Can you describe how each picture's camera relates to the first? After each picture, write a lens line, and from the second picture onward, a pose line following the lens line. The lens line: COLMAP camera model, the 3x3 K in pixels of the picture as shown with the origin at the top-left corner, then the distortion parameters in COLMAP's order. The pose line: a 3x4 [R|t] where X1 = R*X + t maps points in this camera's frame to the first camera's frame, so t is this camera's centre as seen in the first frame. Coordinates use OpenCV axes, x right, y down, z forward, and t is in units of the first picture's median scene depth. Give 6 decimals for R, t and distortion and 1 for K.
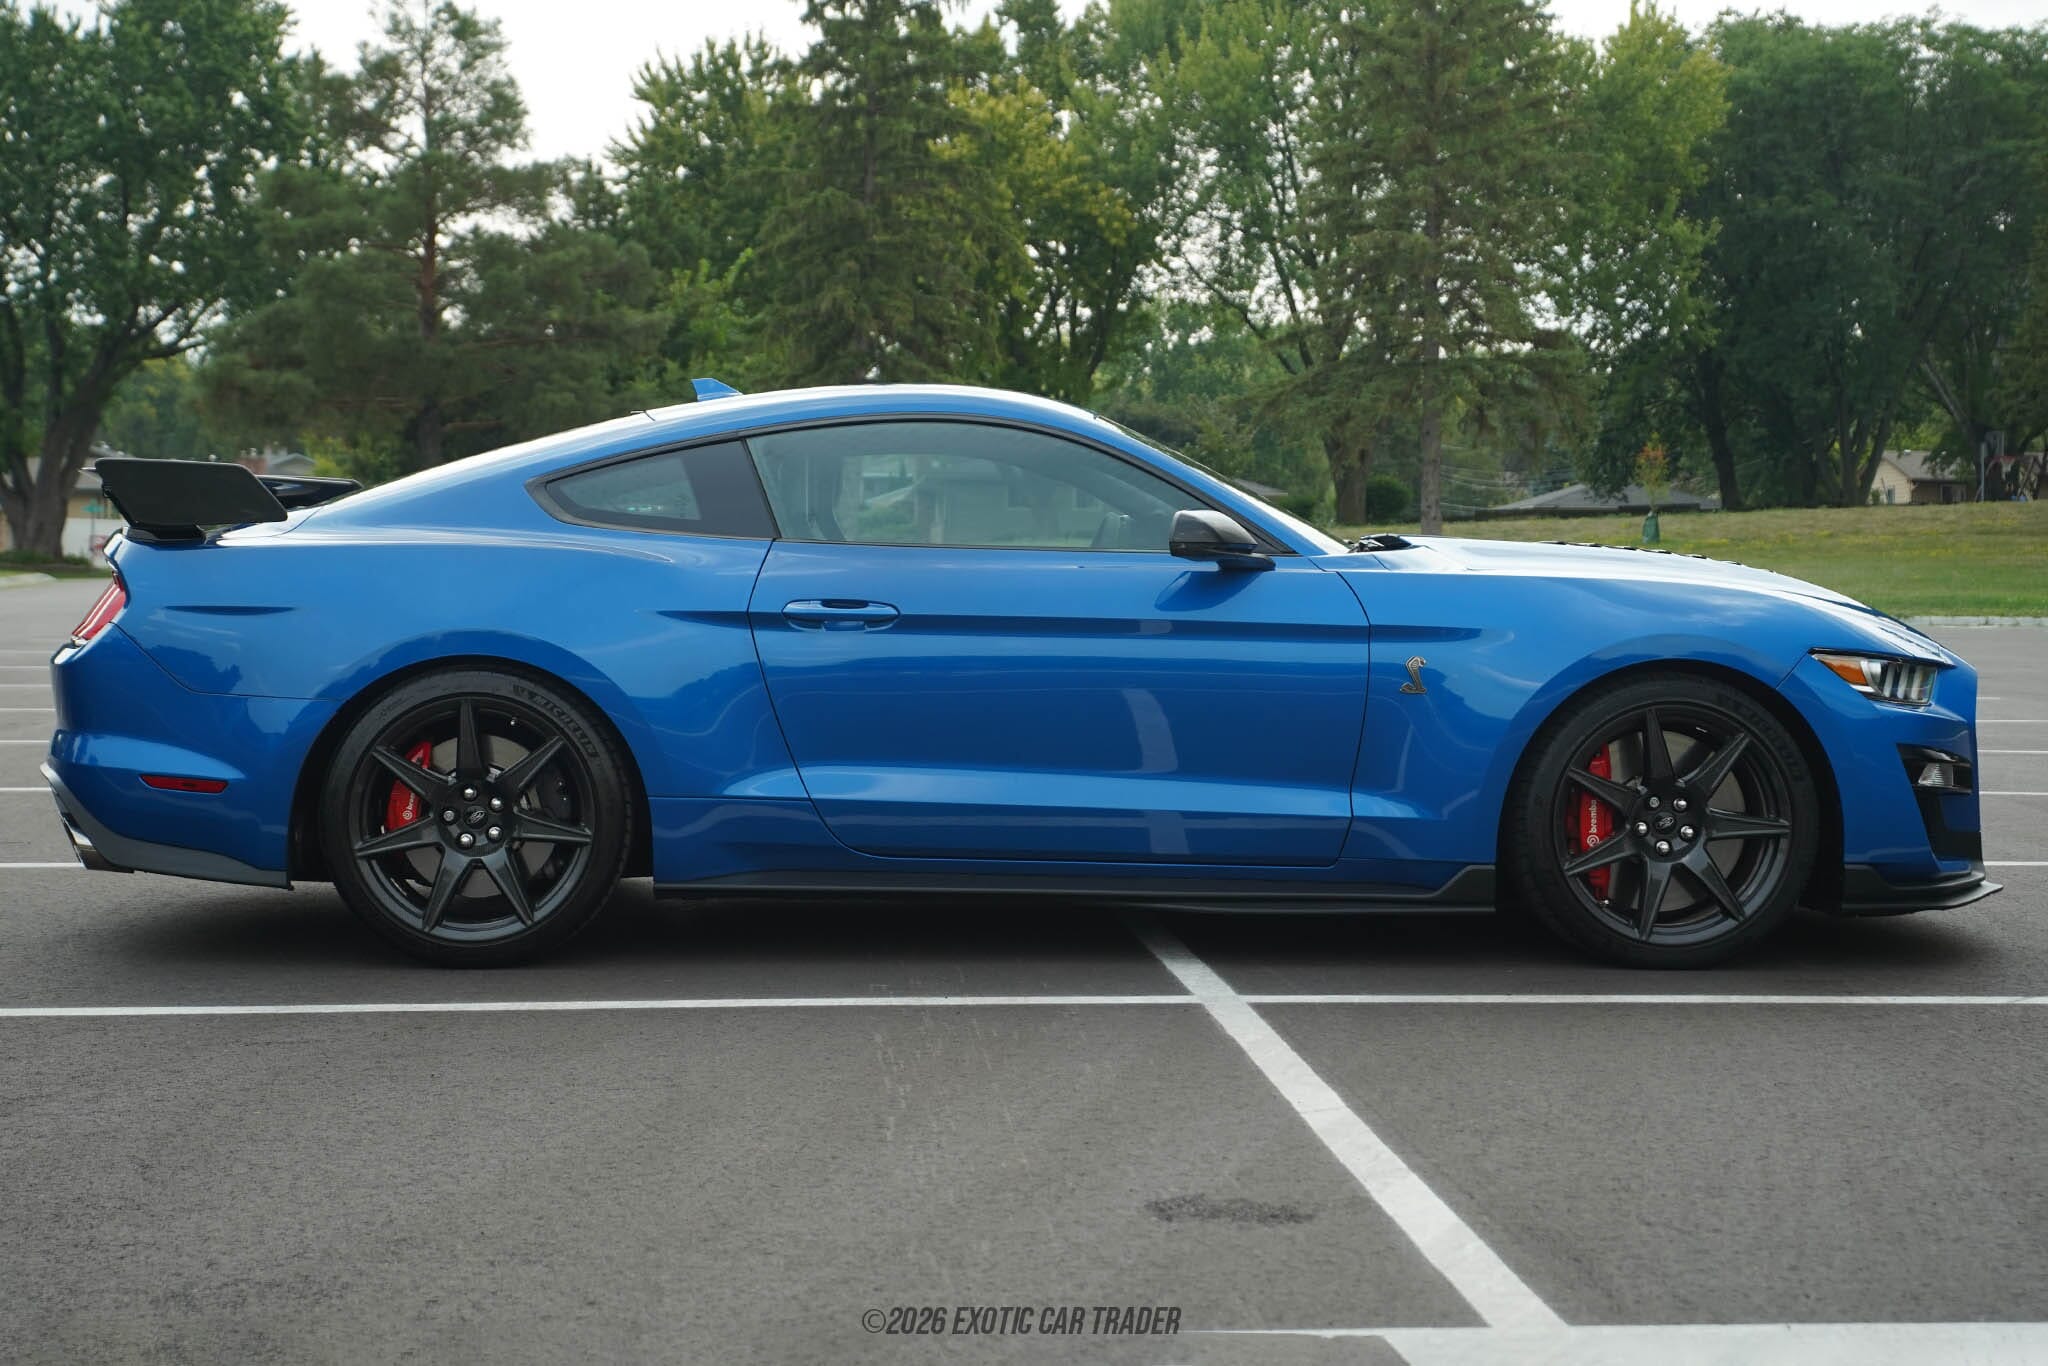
lens RADIAL K [[2527.7, 0, 1024.0], [0, 2527.7, 683.0], [0, 0, 1]] dist [0.017441, -0.000614]
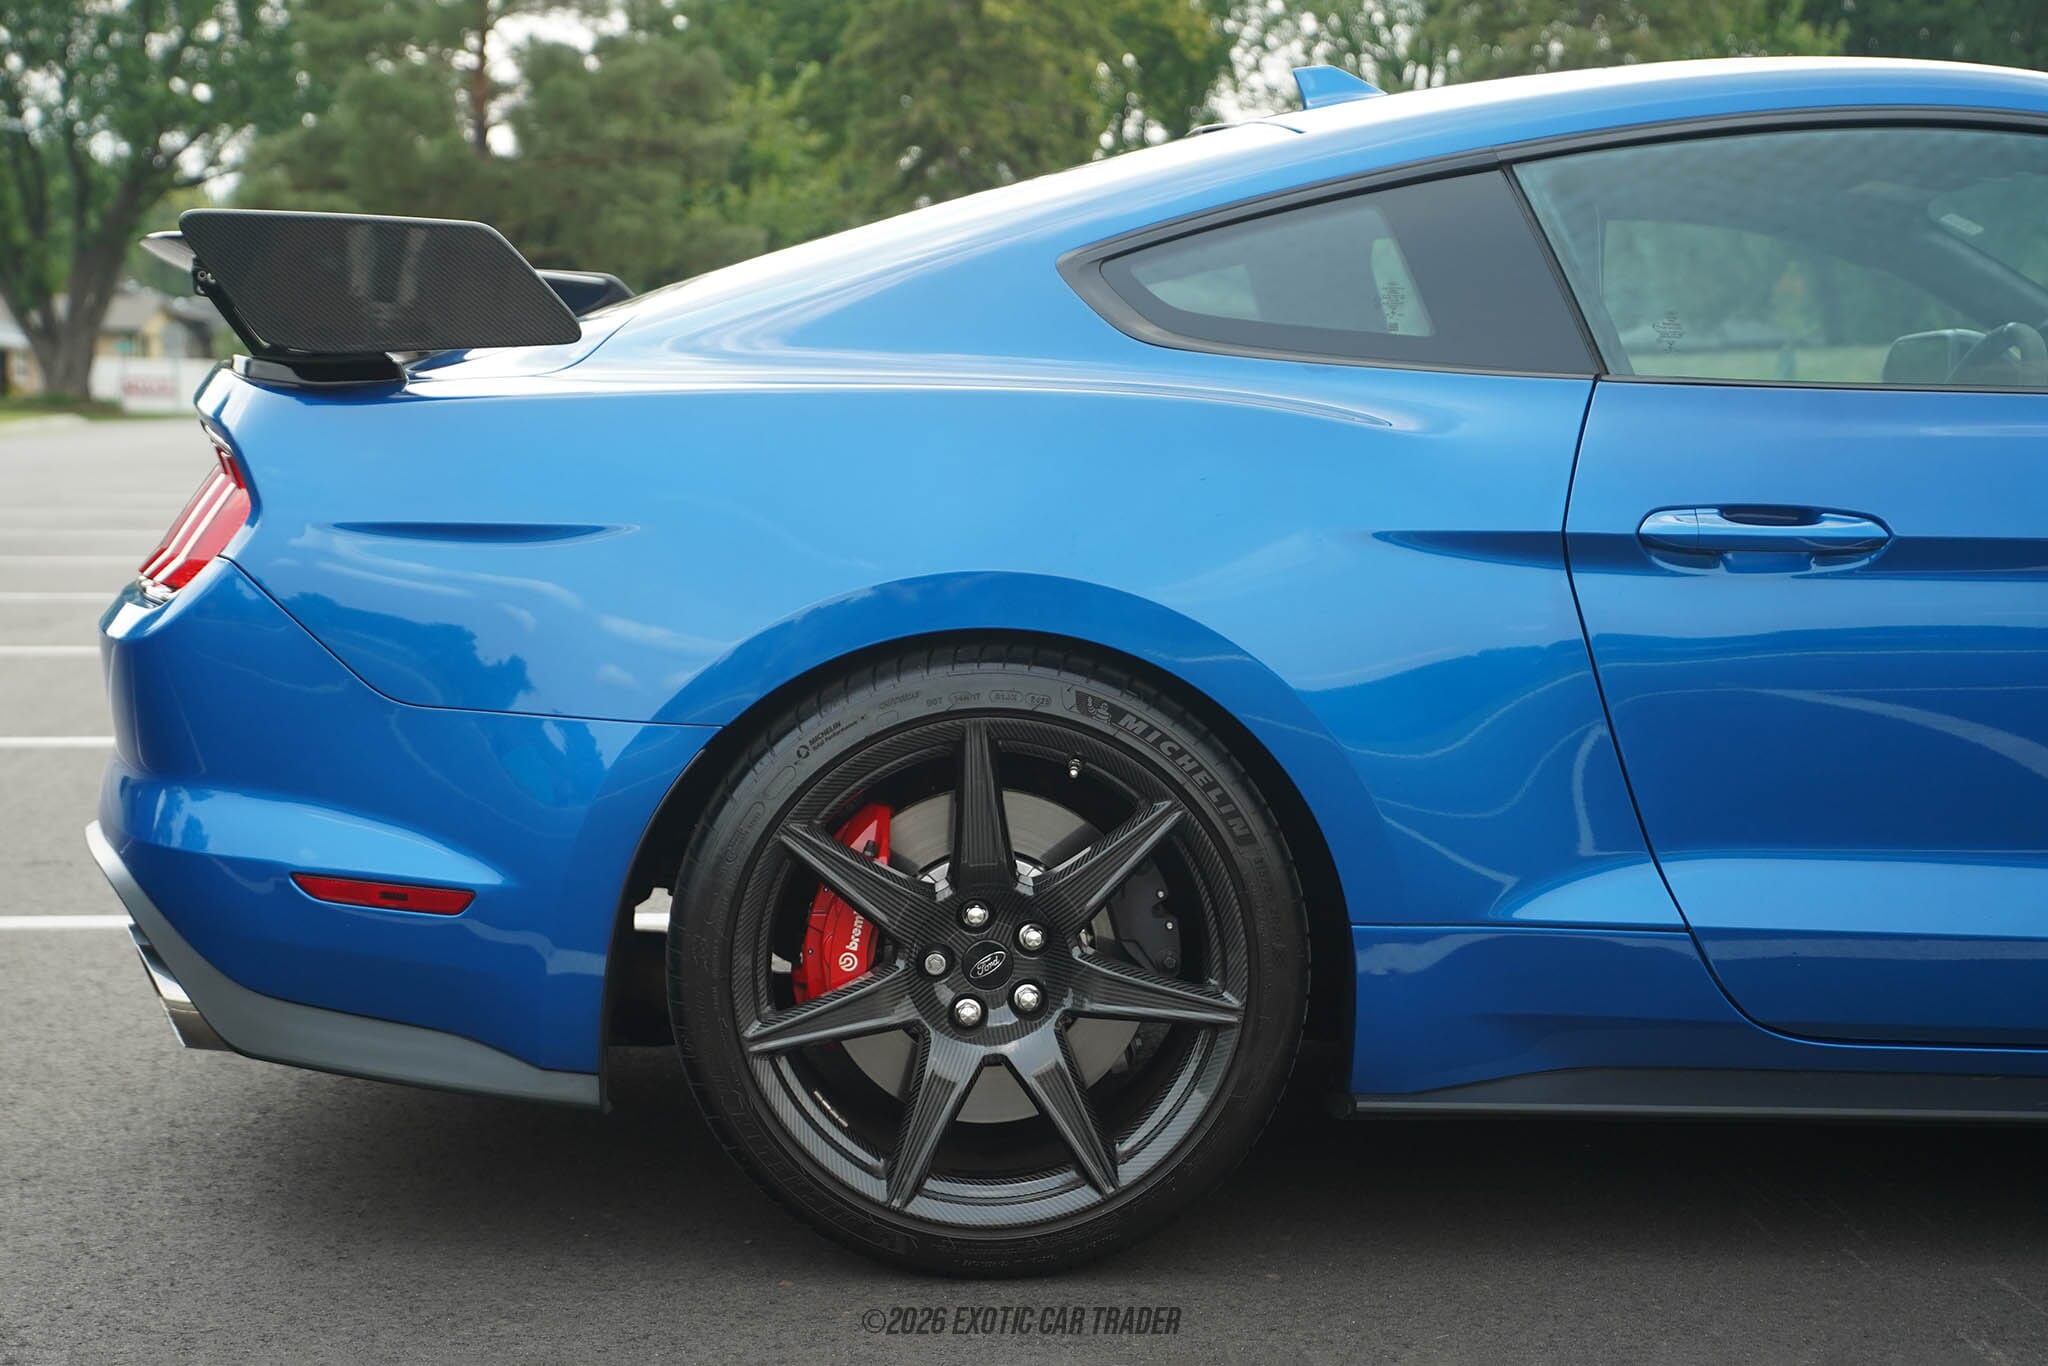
lens RADIAL K [[2660.3, 0, 1020.3], [0, 2660.3, 768.4], [0, 0, 1]] dist [0.025875, 0.044014]
pose [[0.999497, 0.001143, -0.031701, -0.195323], [0.001681, 0.996038, 0.088911, -0.028911], [0.031677, -0.088920, 0.995535, 0.503748]]
